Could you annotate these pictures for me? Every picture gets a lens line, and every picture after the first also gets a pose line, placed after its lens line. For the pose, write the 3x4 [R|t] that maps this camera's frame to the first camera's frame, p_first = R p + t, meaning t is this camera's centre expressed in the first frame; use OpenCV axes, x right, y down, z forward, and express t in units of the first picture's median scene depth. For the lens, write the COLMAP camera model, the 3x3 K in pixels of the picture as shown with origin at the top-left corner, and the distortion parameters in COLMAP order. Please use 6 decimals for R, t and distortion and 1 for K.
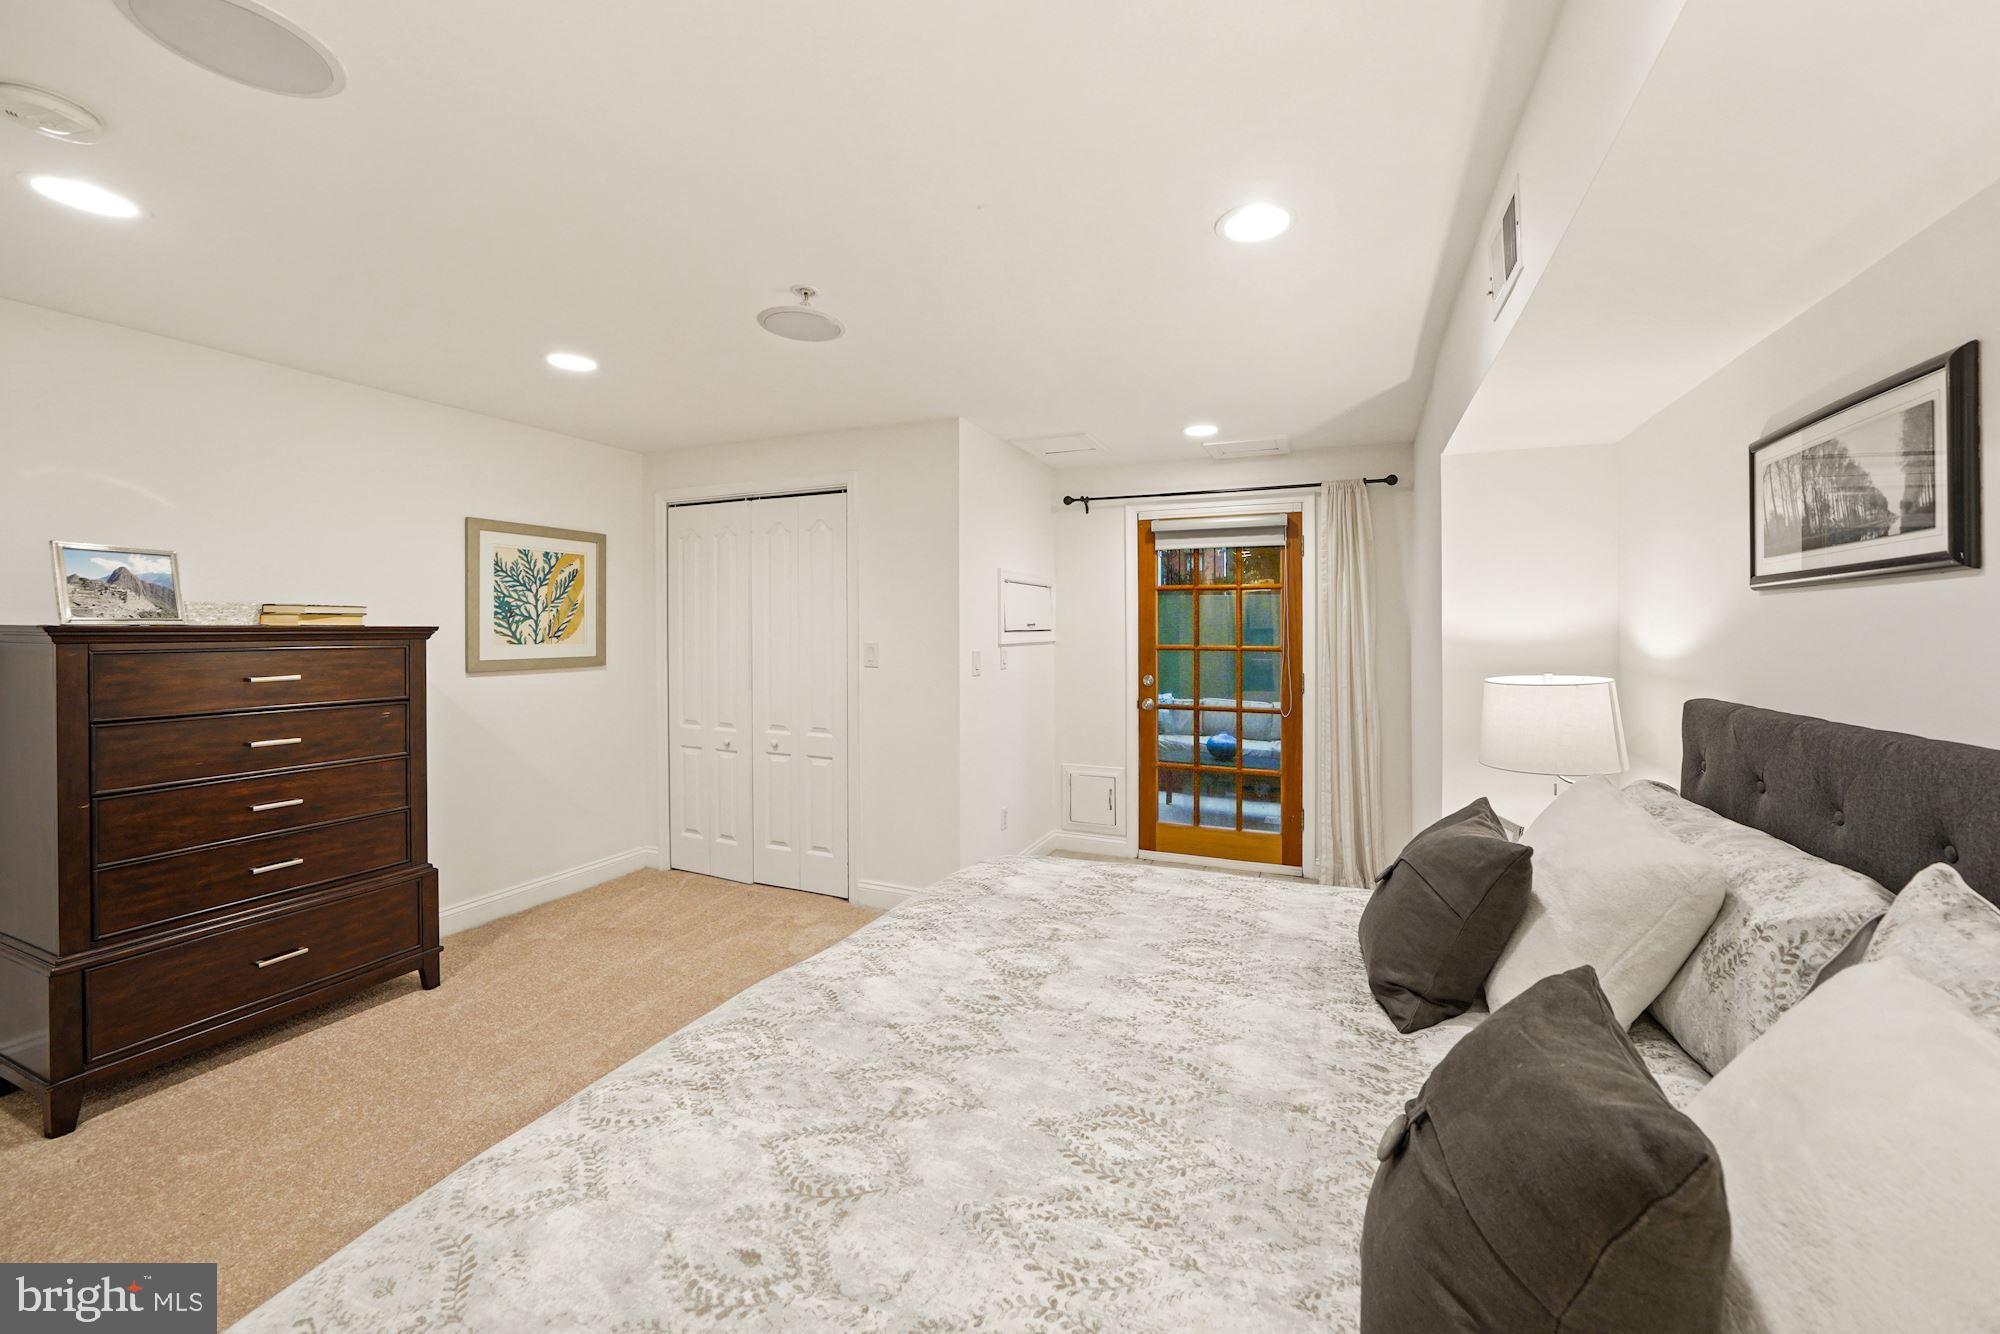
lens RADIAL K [[747.4, 0, 1021.7], [0, 747.4, 621.1], [0, 0, 1]] dist [-0.014741, 0.000884]
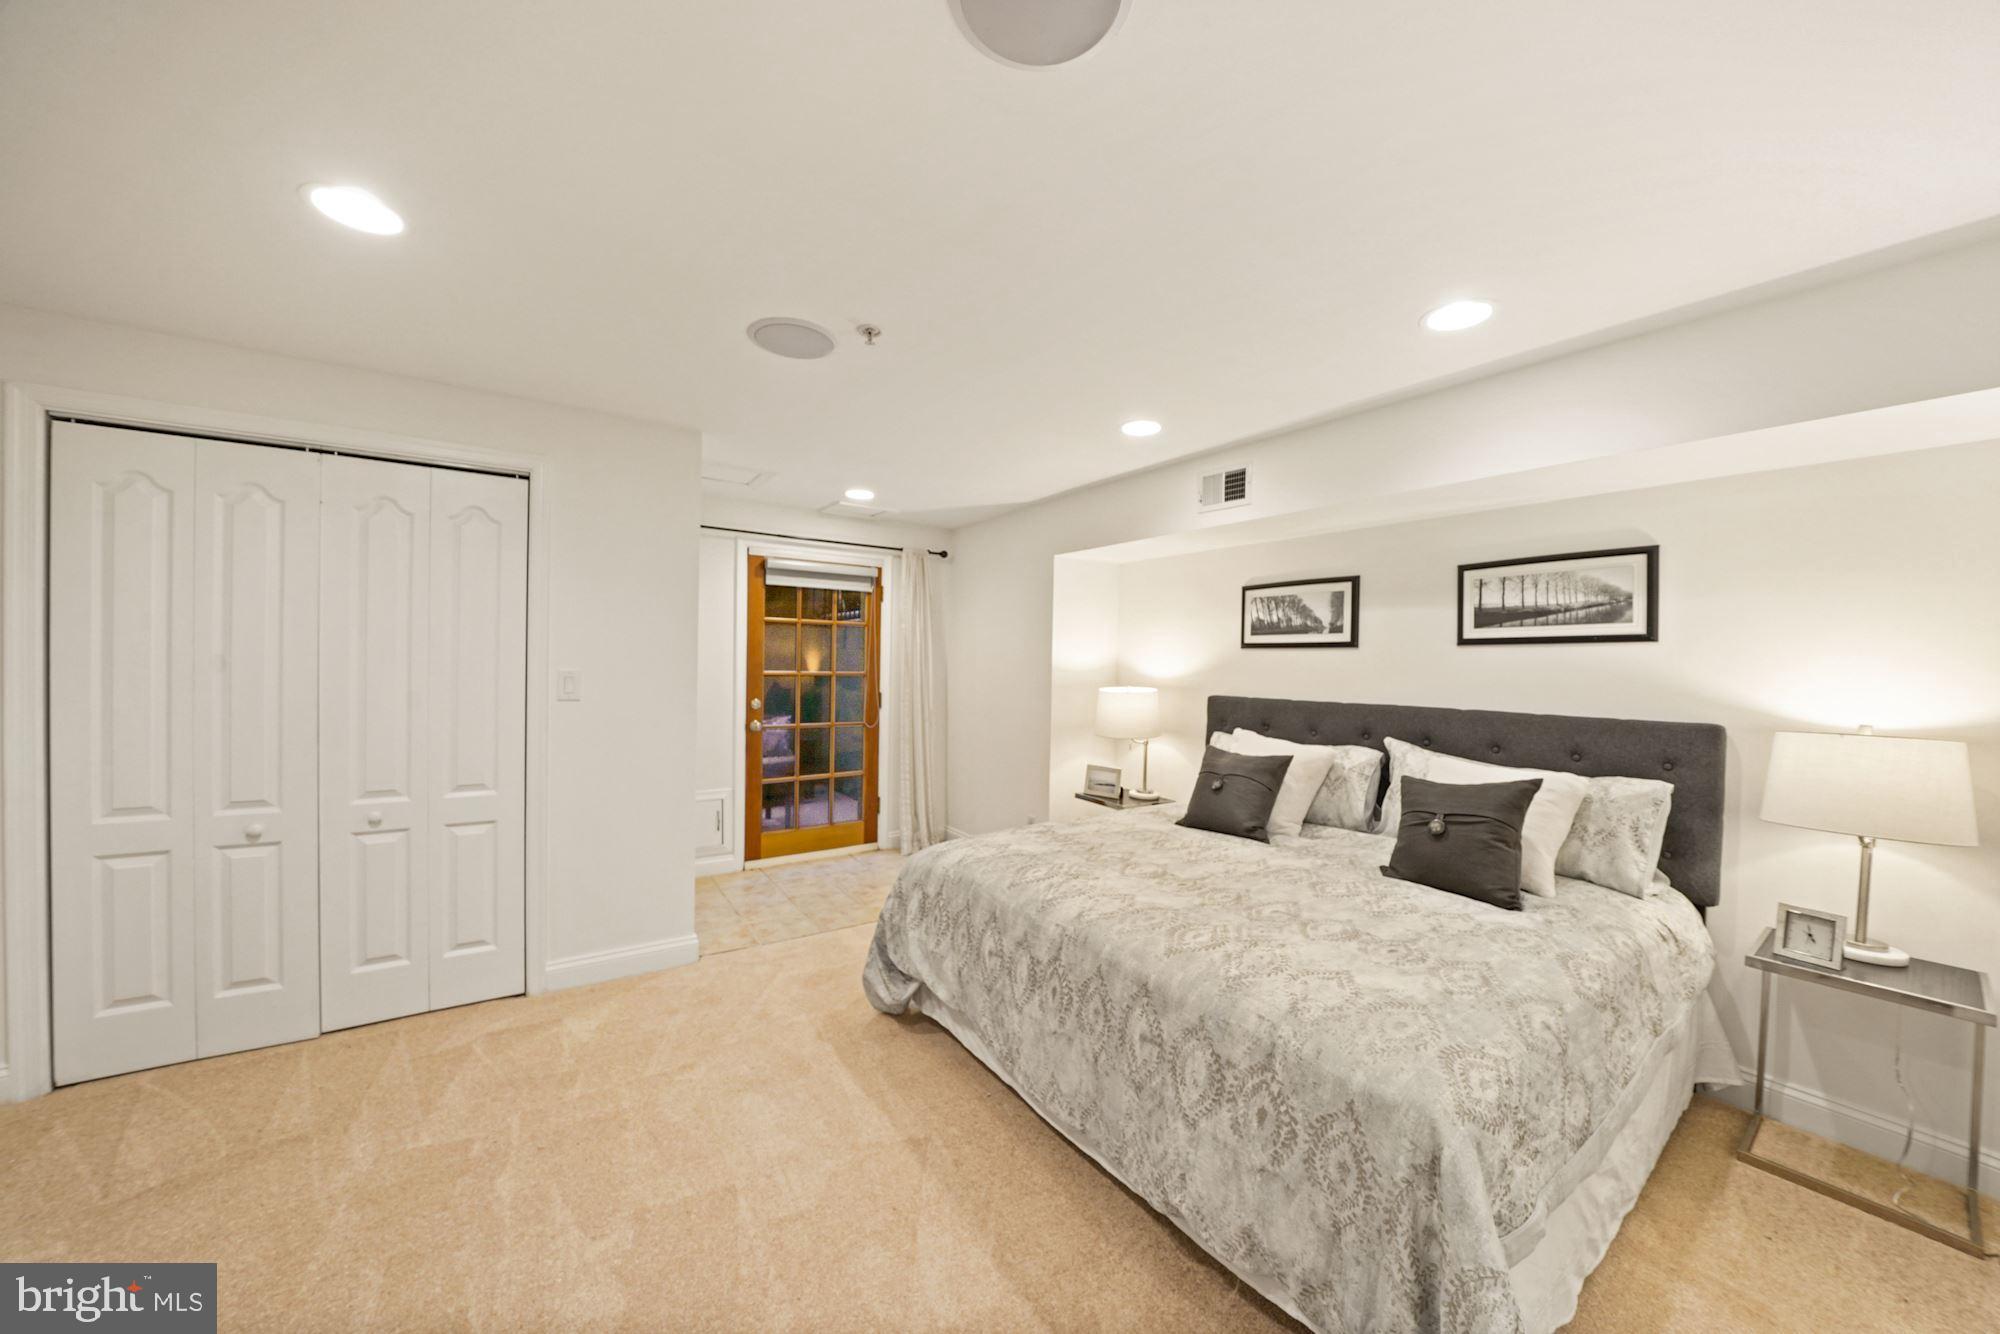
lens RADIAL K [[703.7, 0, 996.2], [0, 703.7, 666.6], [0, 0, 1]] dist [-0.024059, 0.003195]
pose [[0.542461, 0.000759, 0.840080, -0.752904], [-0.025034, 0.999570, 0.015262, 0.000817], [-0.839708, -0.029309, 0.542247, 0.241617]]
